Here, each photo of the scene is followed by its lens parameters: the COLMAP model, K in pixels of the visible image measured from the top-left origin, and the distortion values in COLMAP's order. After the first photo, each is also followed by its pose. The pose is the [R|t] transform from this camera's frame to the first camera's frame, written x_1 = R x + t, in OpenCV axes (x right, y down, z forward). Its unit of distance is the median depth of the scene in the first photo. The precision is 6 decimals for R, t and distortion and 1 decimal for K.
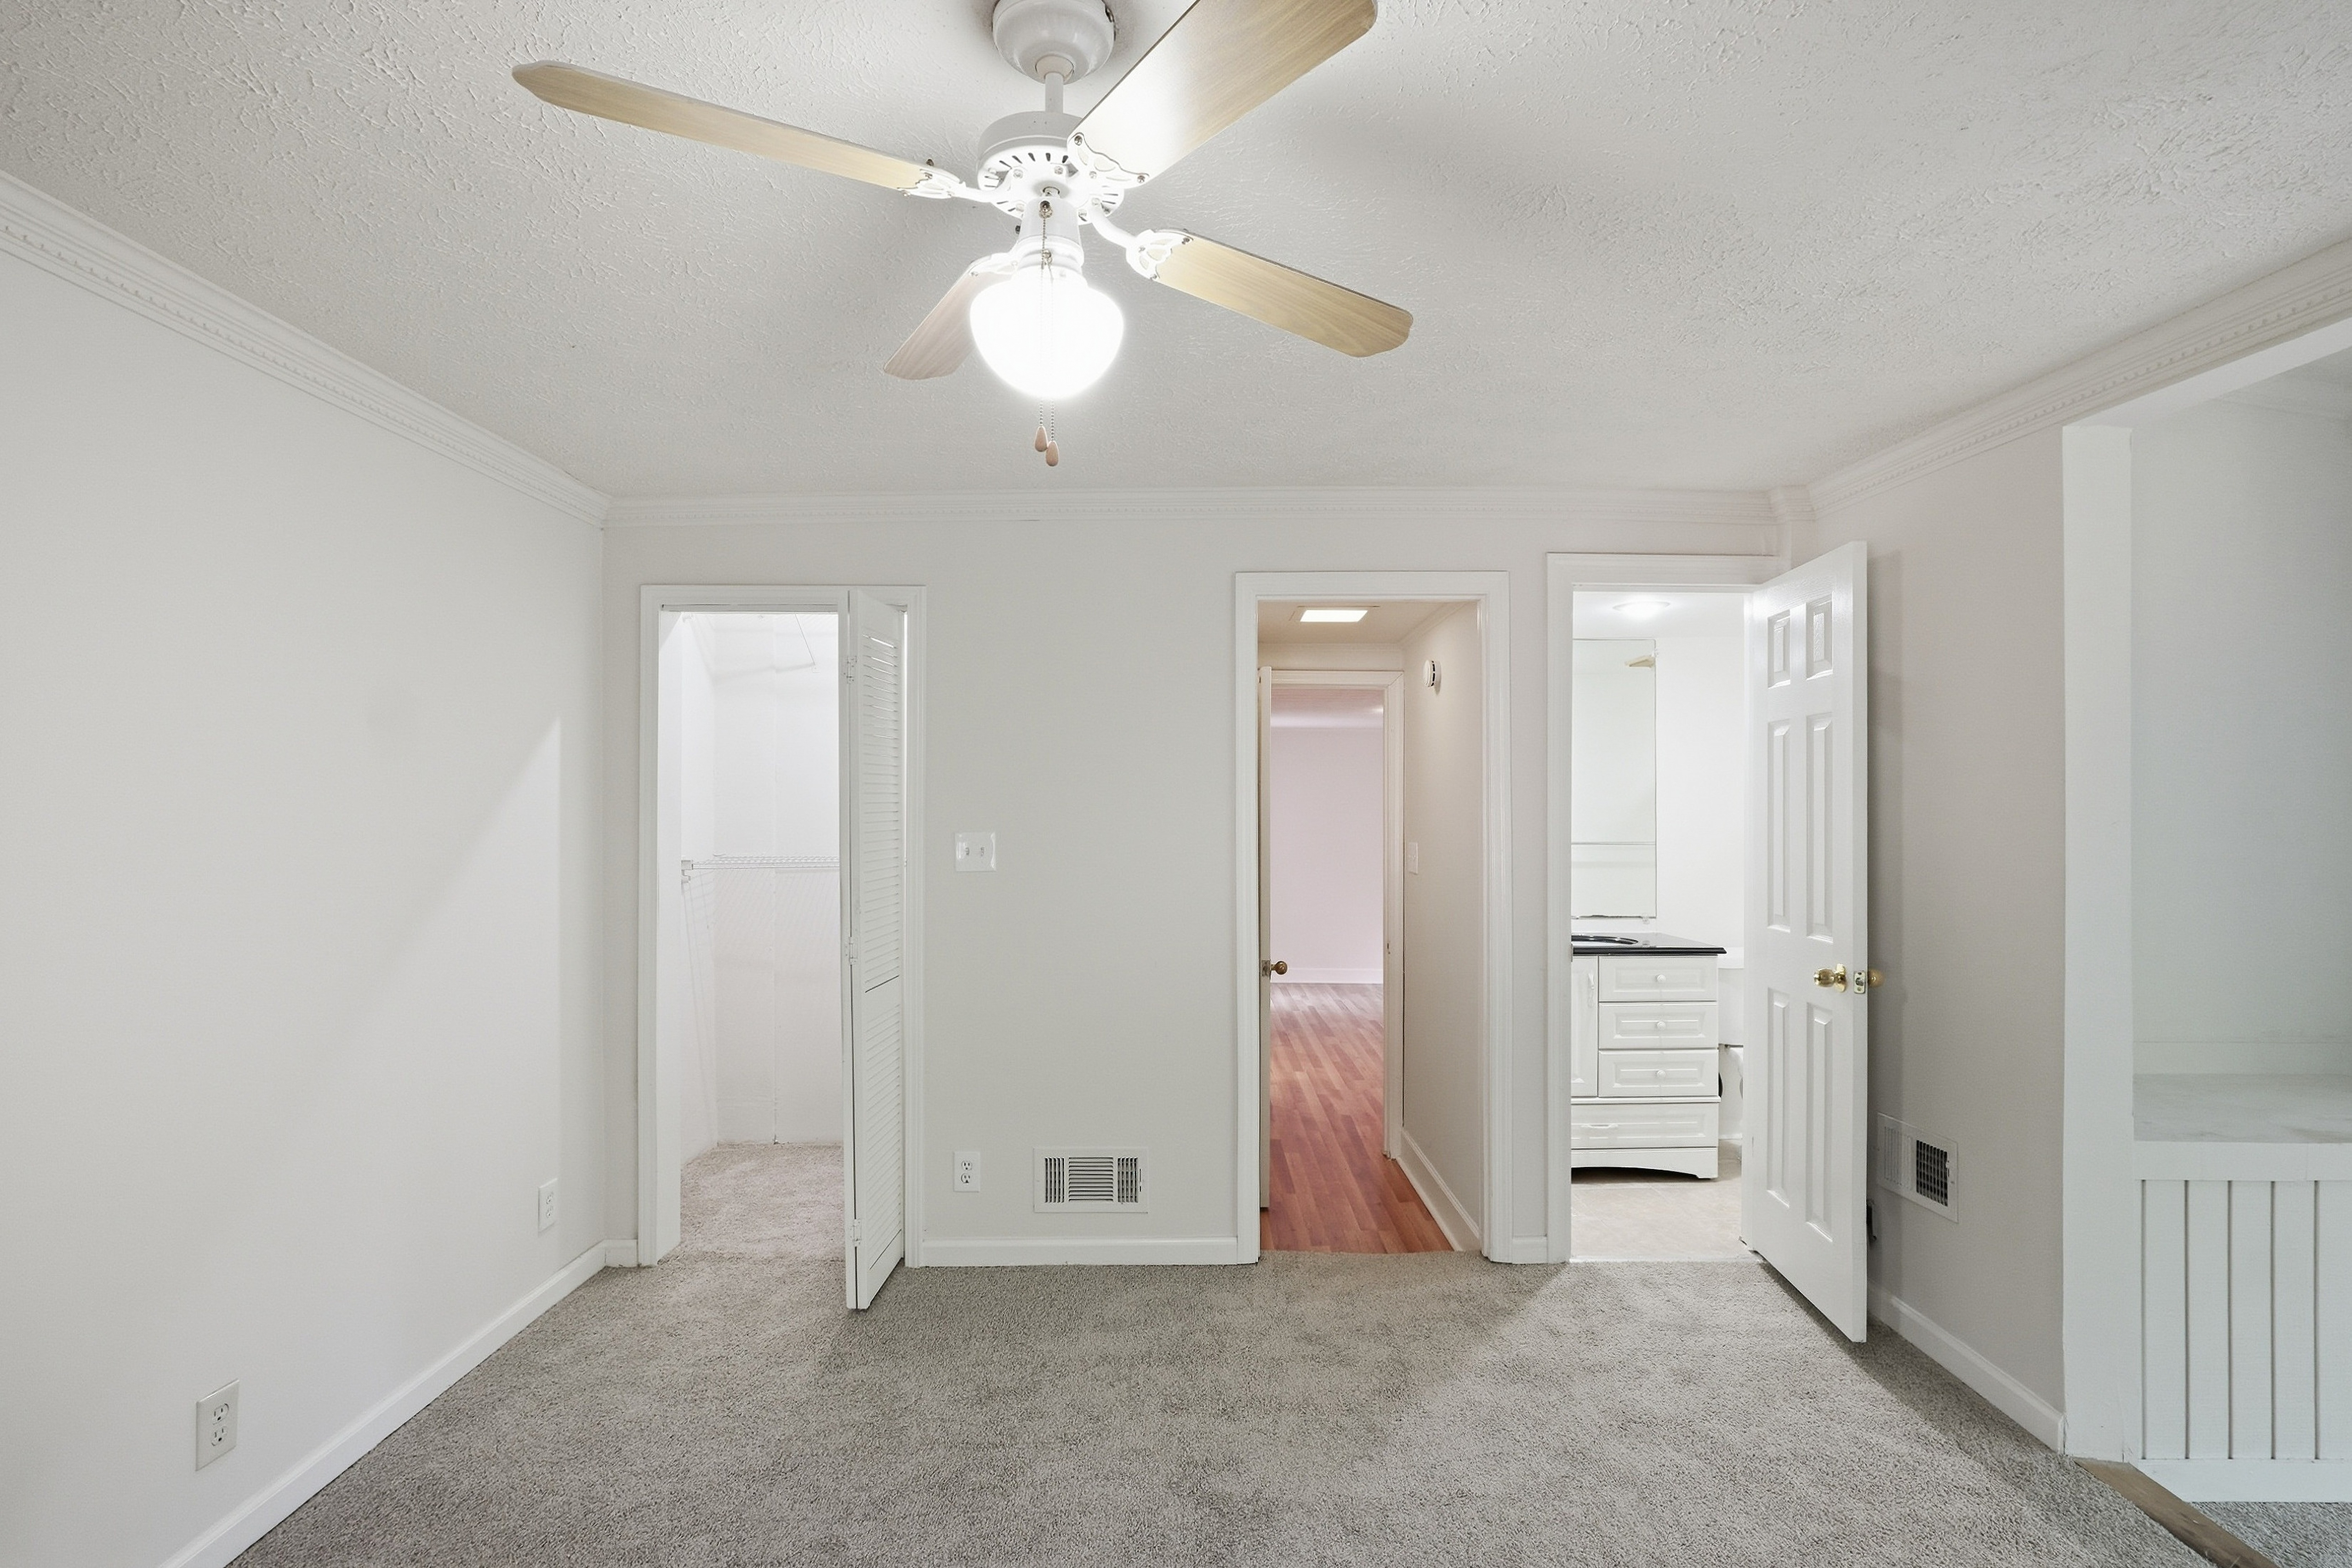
lens RADIAL K [[1107.9, 0, 1184.4], [0, 1107.9, 797.1], [0, 0, 1]] dist [-0.005560, -0.000430]
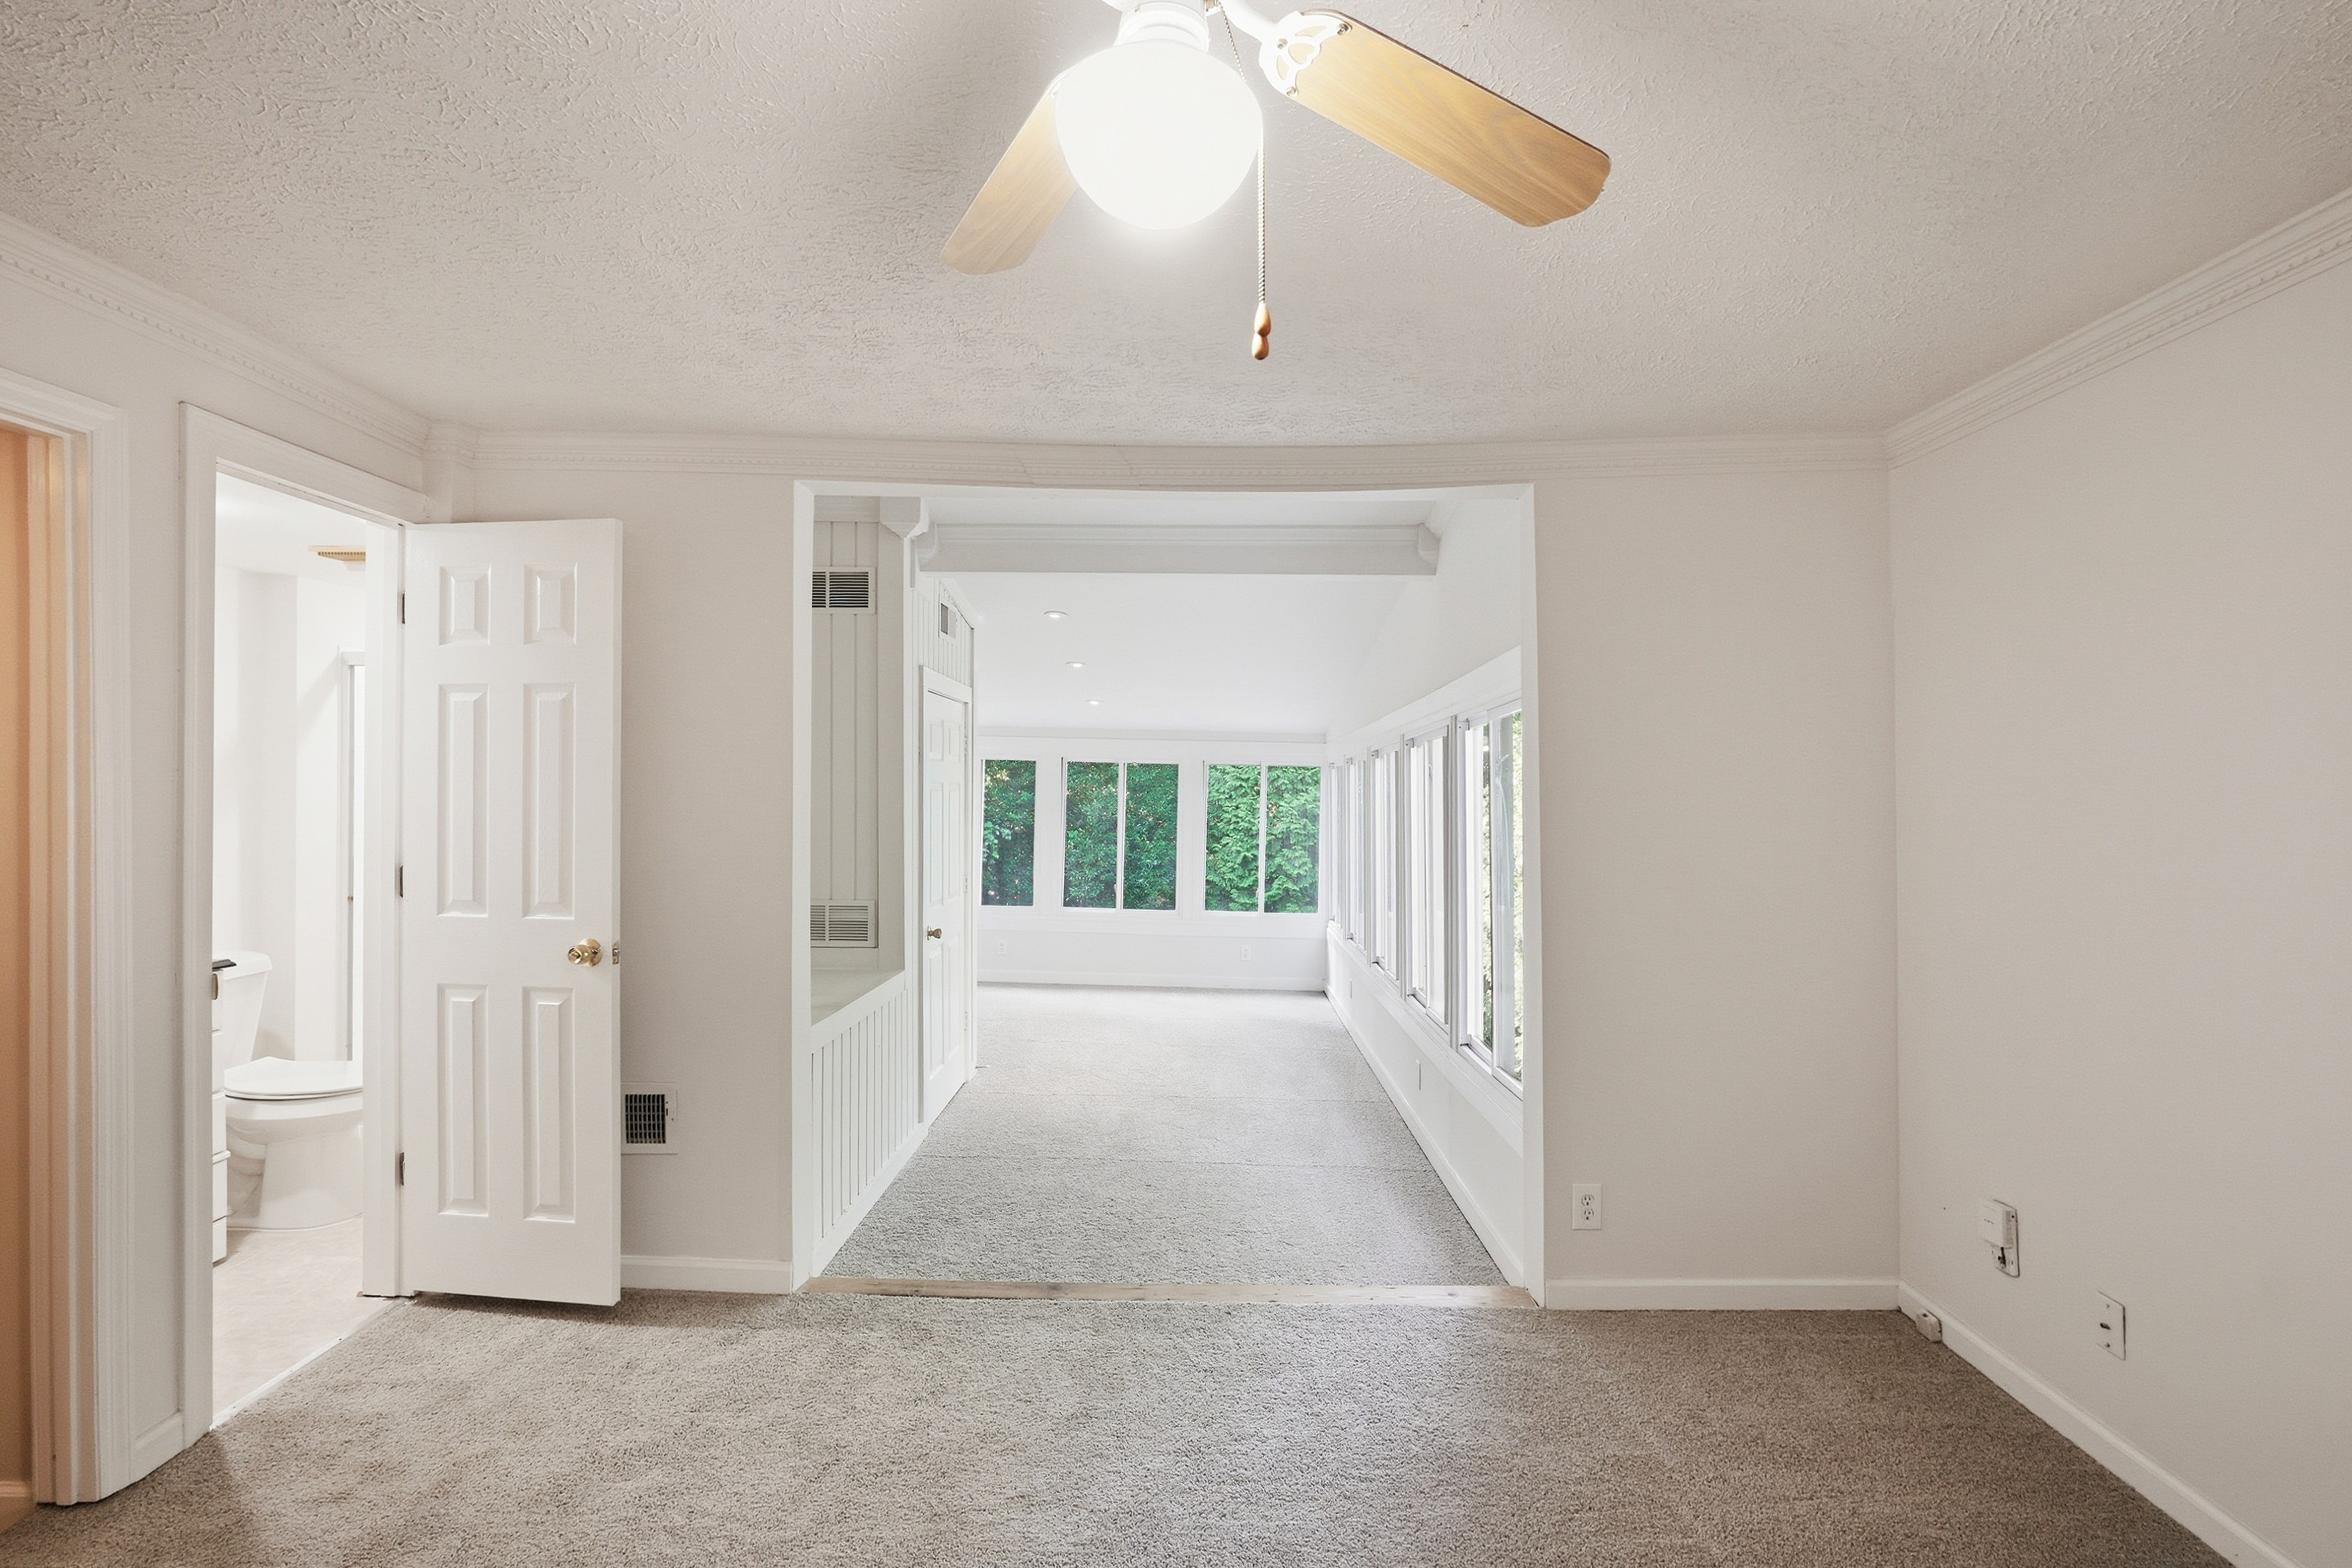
lens RADIAL K [[1107.9, 0, 1181.7], [0, 1107.9, 781.1], [0, 0, 1]] dist [-0.005560, -0.000430]
pose [[0.027449, 0.007354, 0.999596, -0.382176], [-0.014501, 0.999871, -0.006958, 0.007260], [-0.999518, -0.014304, 0.027552, 0.427524]]
